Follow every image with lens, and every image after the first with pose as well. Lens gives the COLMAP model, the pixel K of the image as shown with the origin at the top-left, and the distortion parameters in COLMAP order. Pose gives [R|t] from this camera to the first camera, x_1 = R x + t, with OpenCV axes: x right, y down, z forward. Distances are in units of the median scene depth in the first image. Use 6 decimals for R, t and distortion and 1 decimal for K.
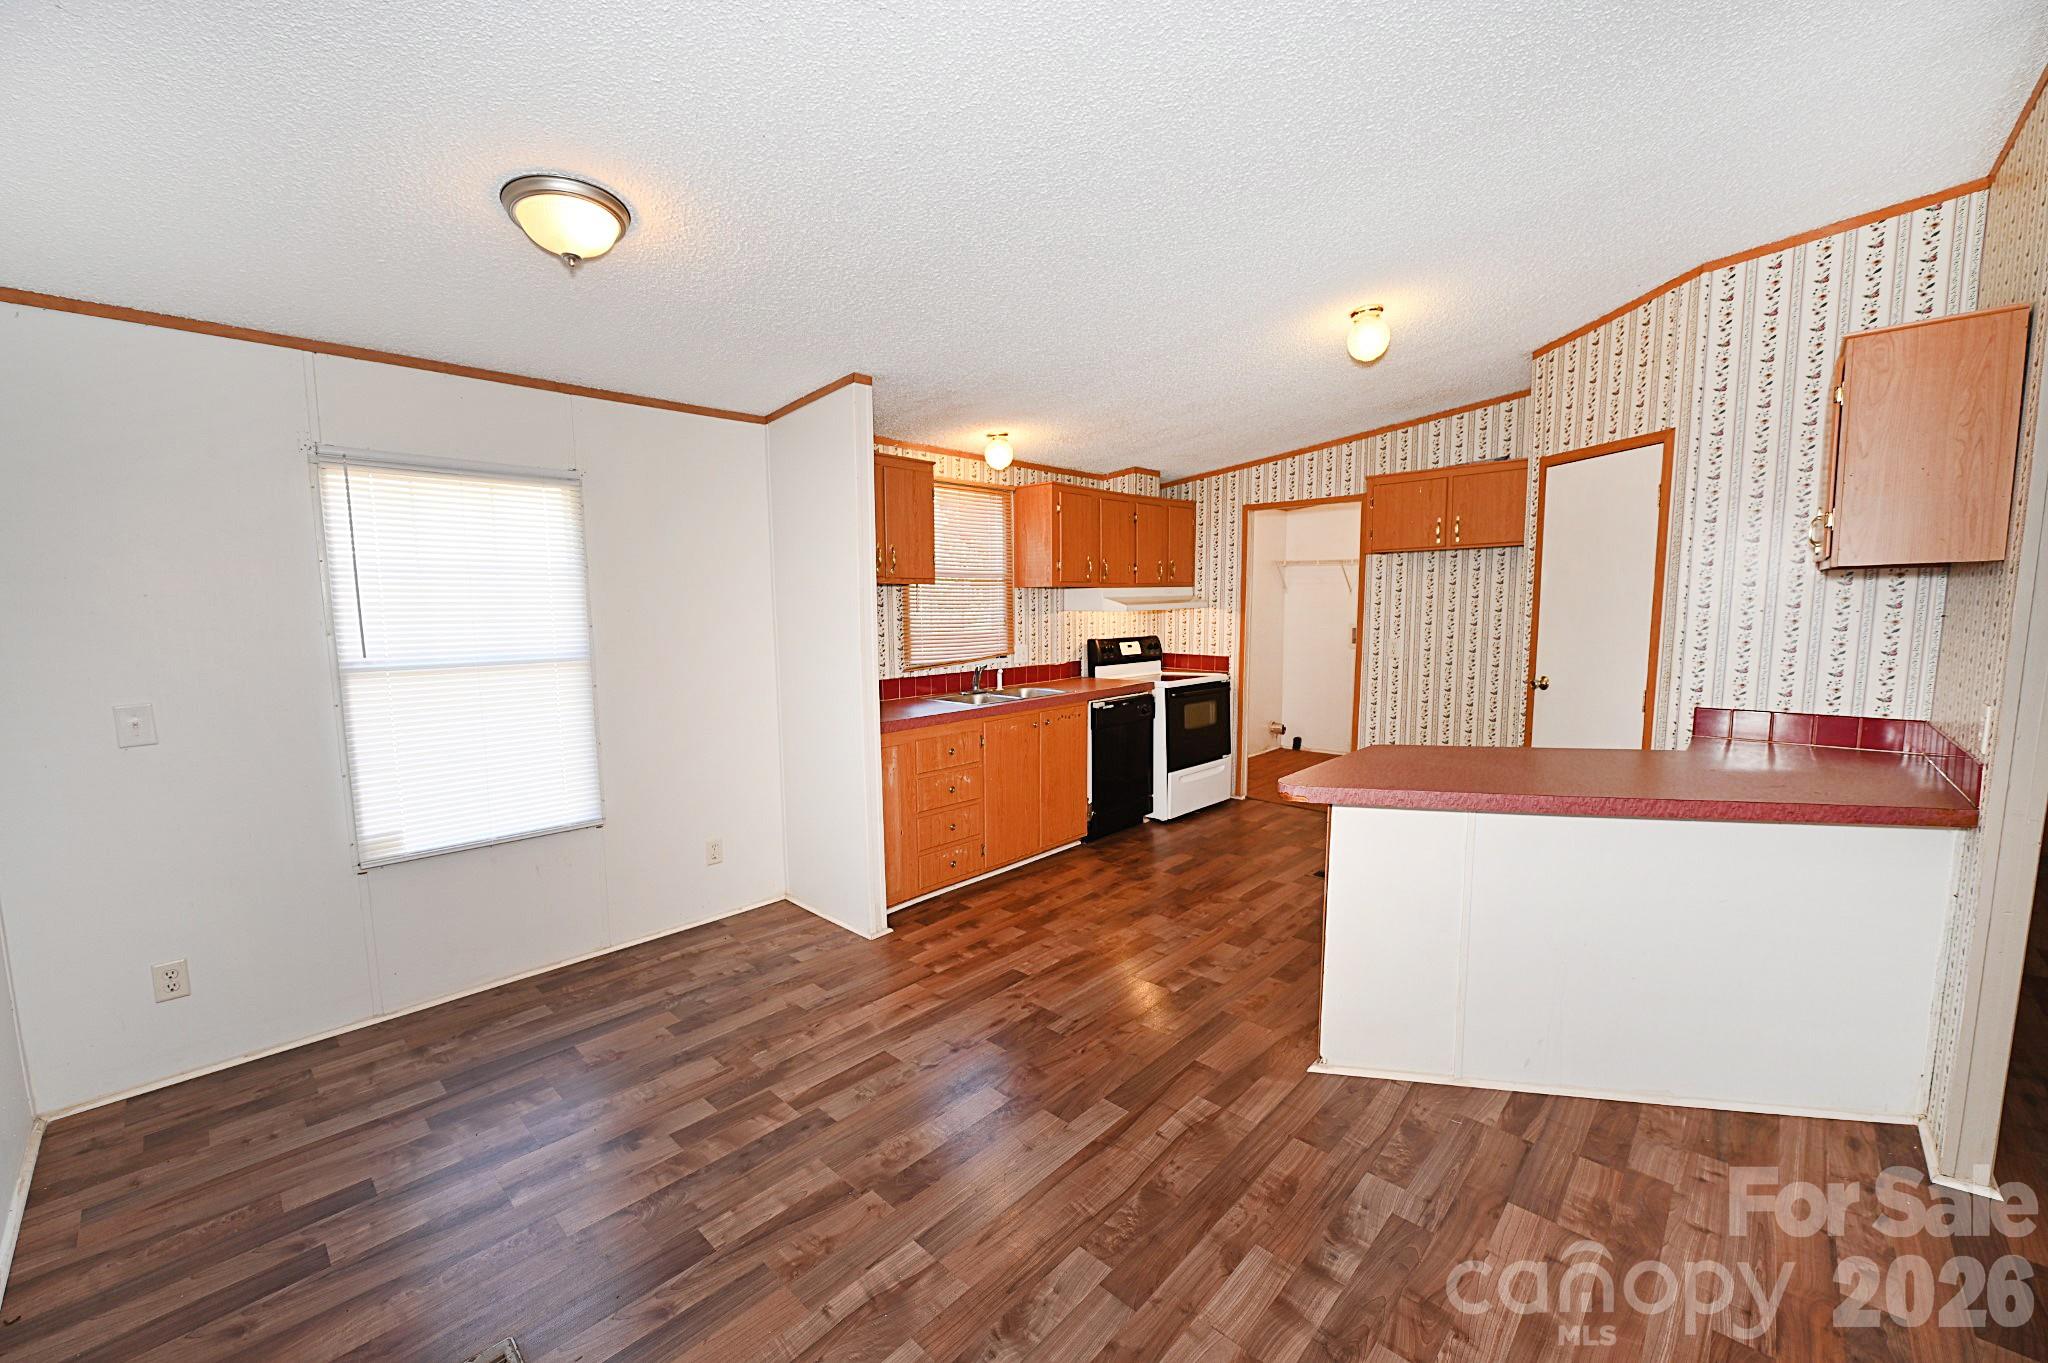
lens RADIAL K [[809.1, 0, 1027.1], [0, 809.1, 690.5], [0, 0, 1]] dist [-0.007014, -0.001263]
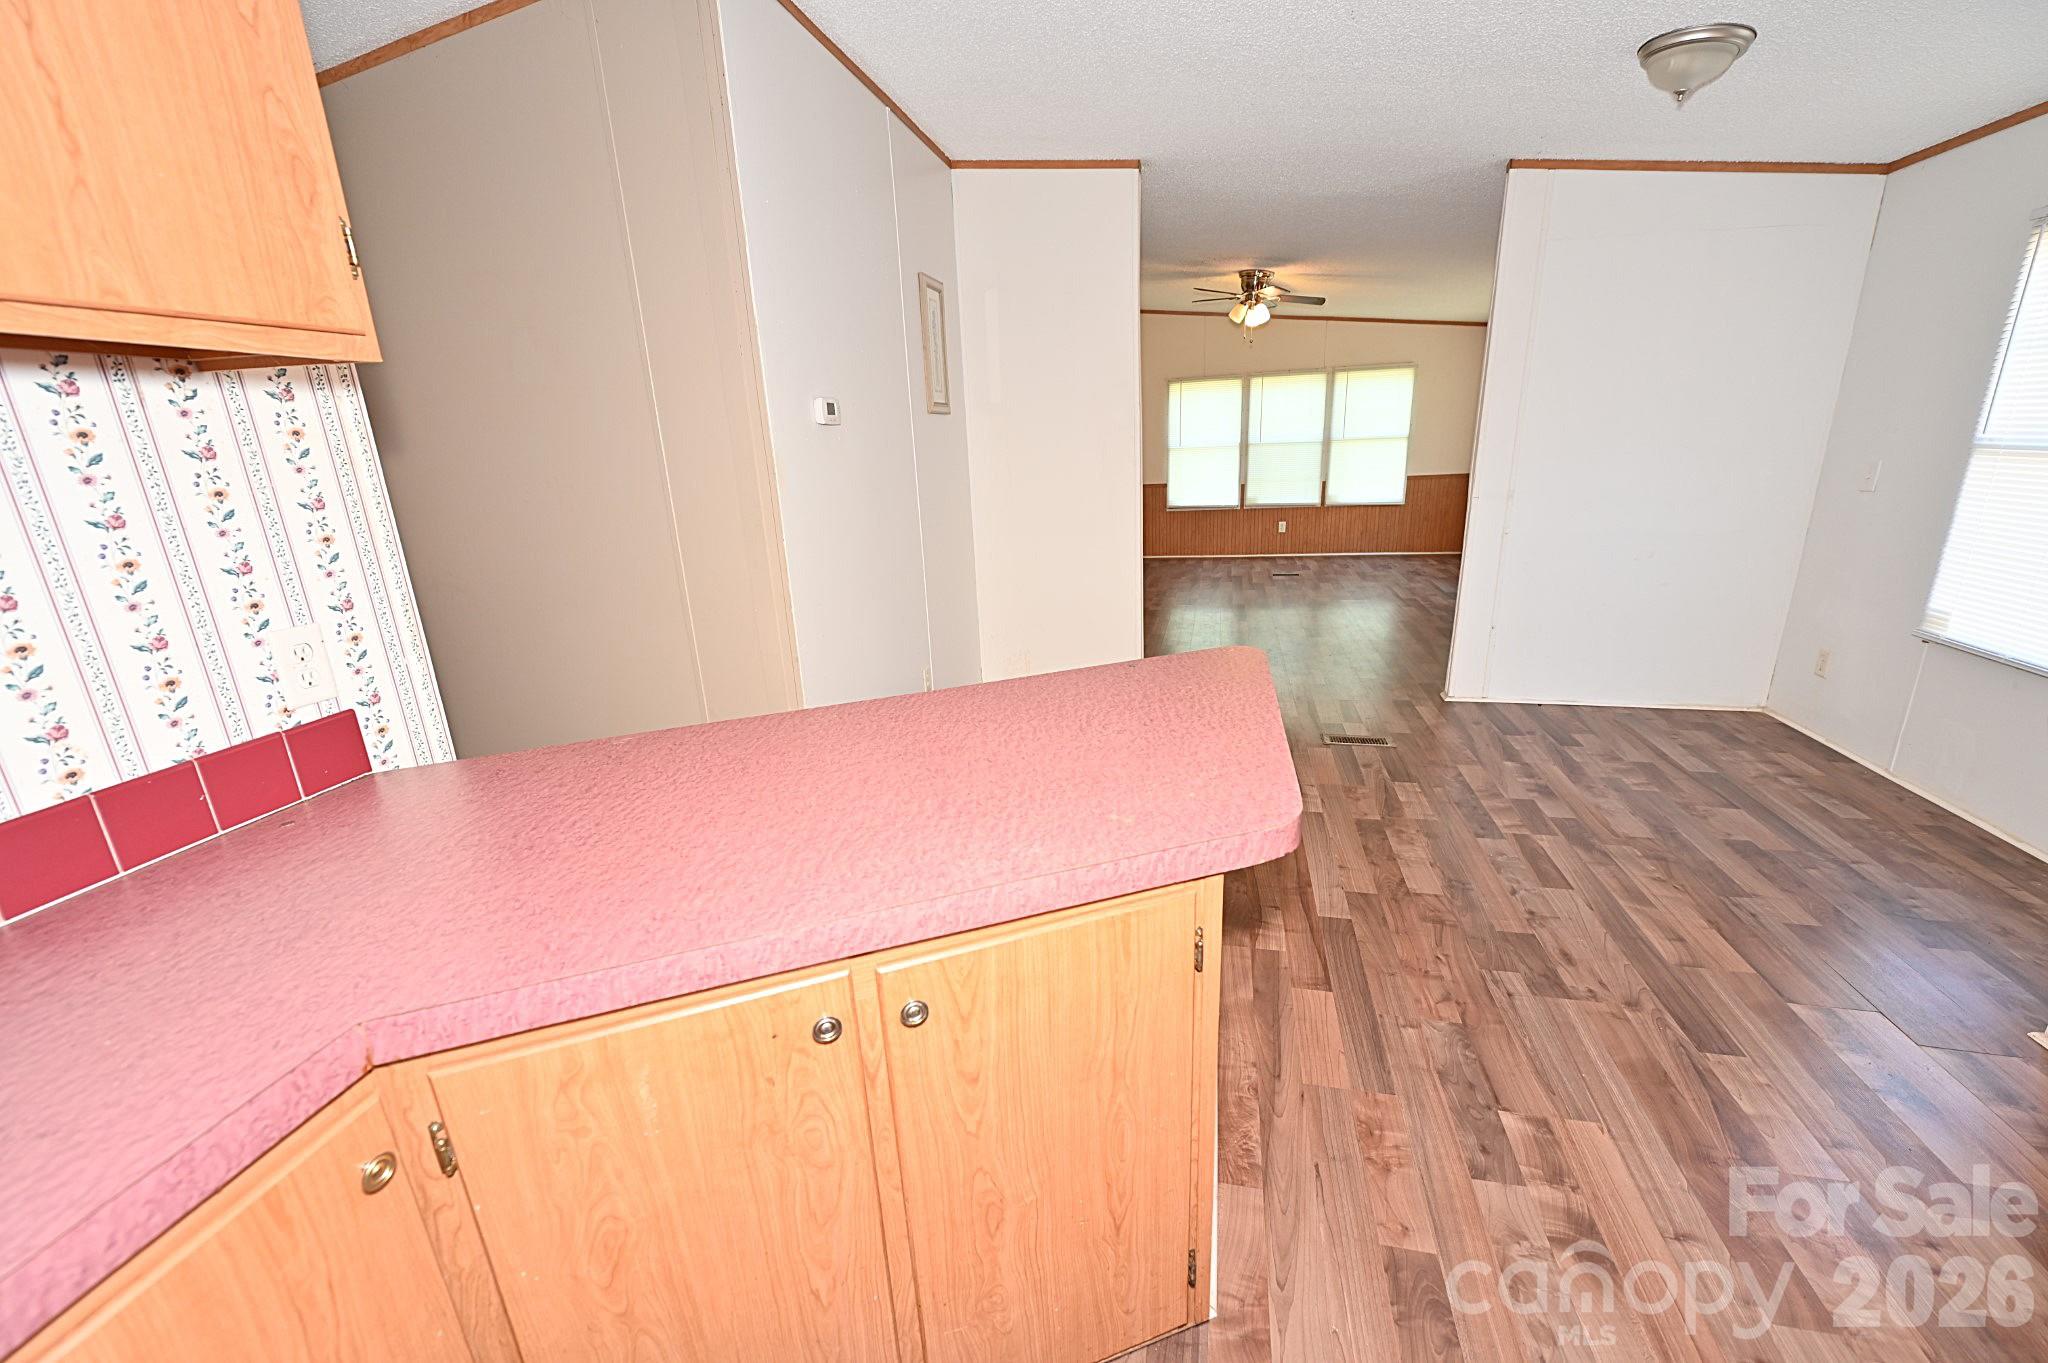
lens RADIAL K [[809.1, 0, 1014.2], [0, 809.1, 689.0], [0, 0, 1]] dist [-0.007014, -0.001263]
pose [[-0.873313, 0.186168, -0.450184, 0.575751], [-0.005223, 0.920469, 0.390781, -0.099754], [0.487132, 0.343626, -0.802885, 1.006528]]
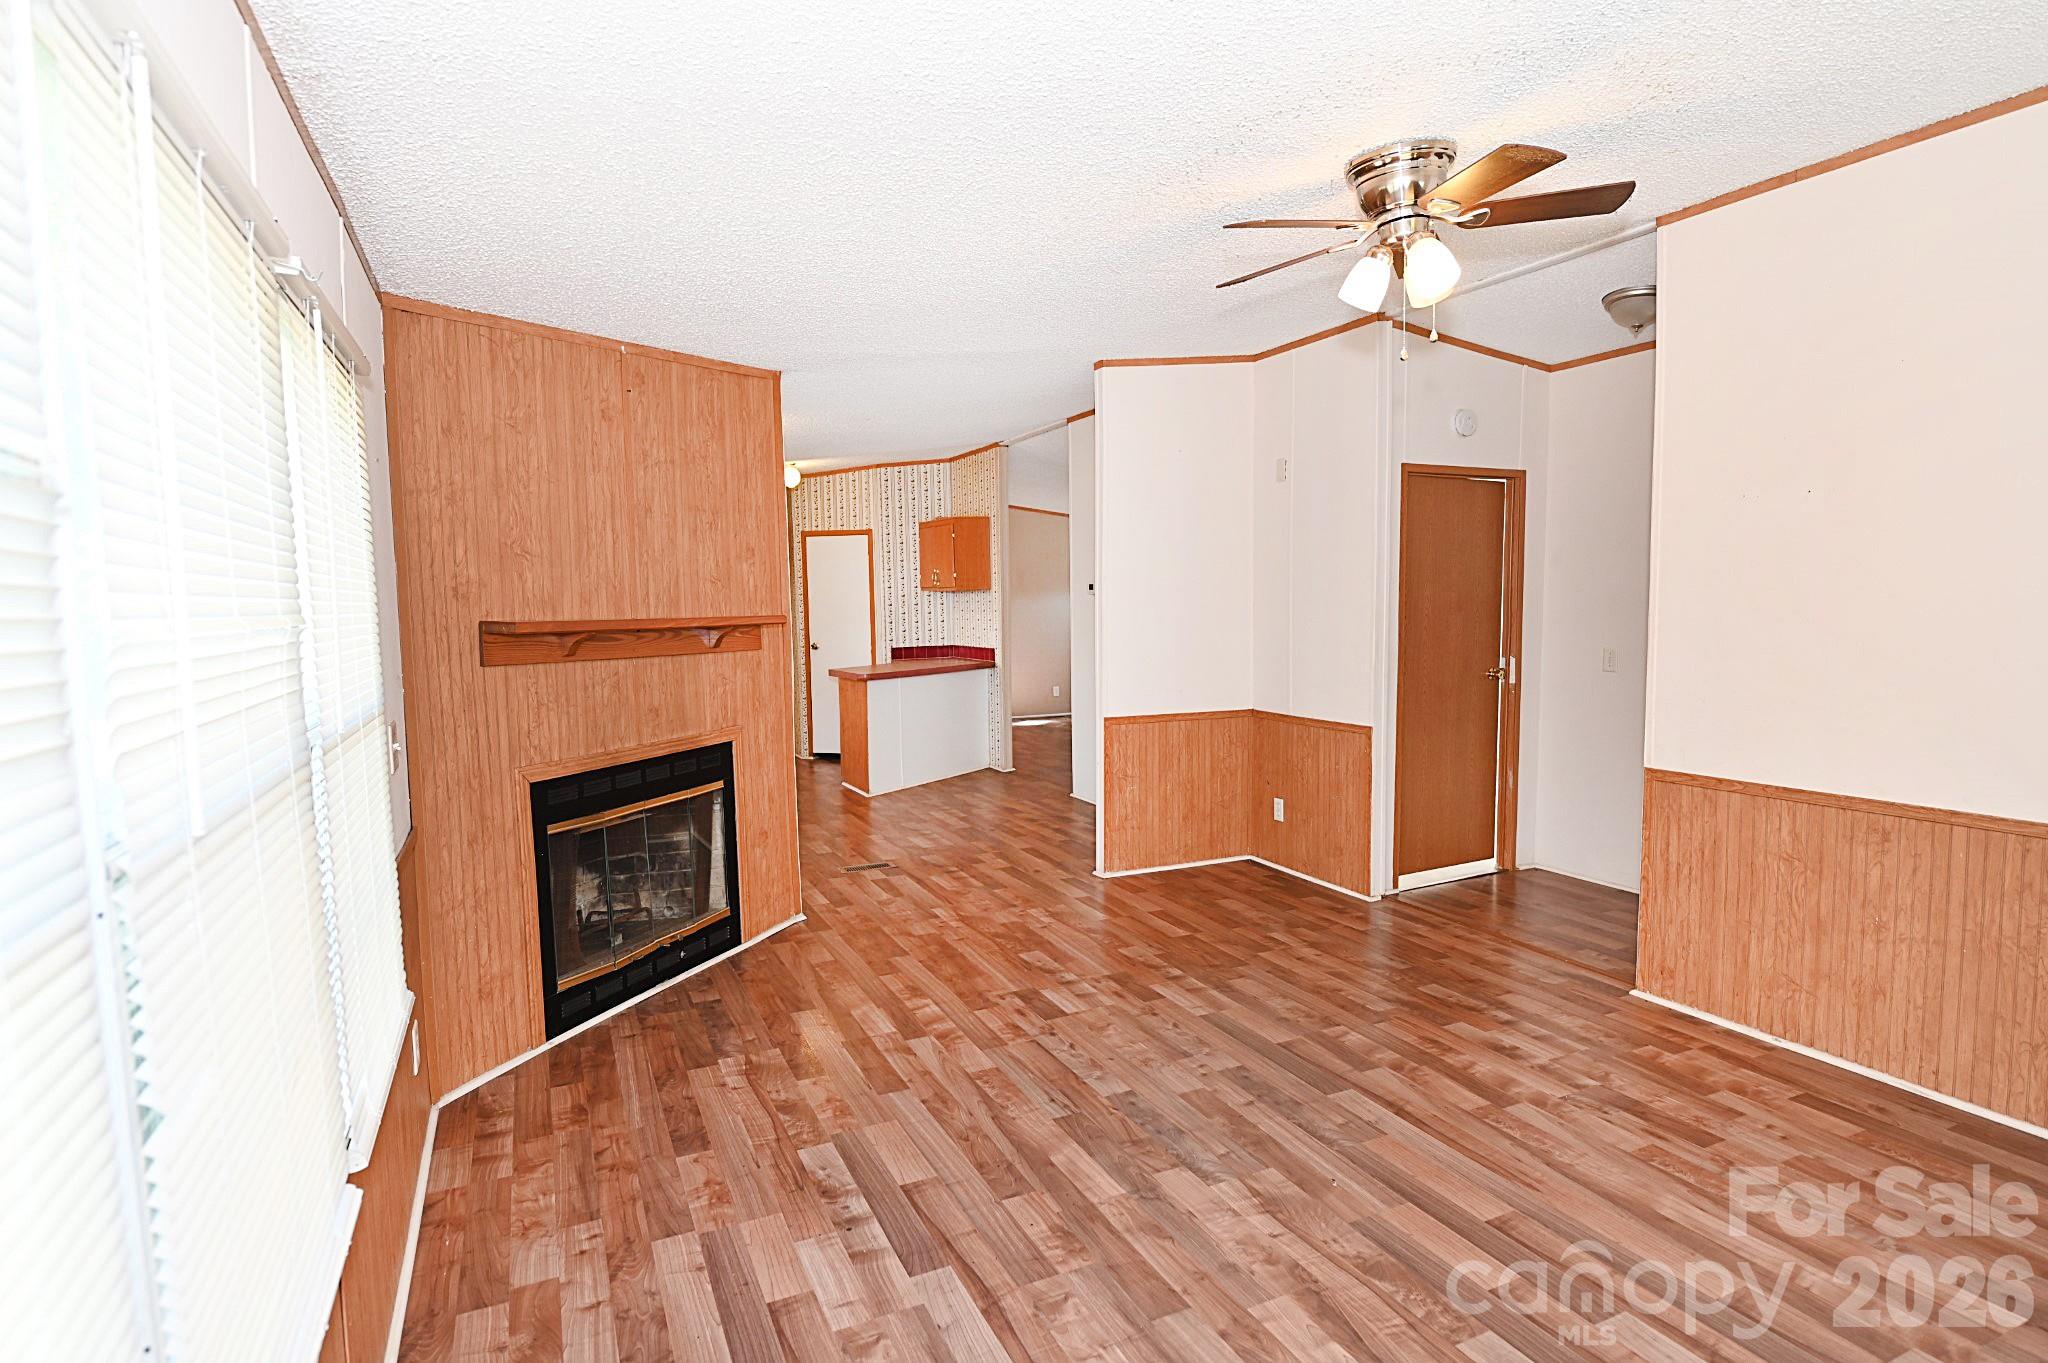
lens RADIAL K [[1054.1, 0, 1028.0], [0, 1054.1, 686.5], [0, 0, 1]] dist [-0.005208, -0.001419]
pose [[0.369807, -0.075836, 0.926009, -1.651441], [0.116923, 0.992538, 0.034591, 0.063865], [-0.921722, 0.095480, 0.375914, -0.453484]]
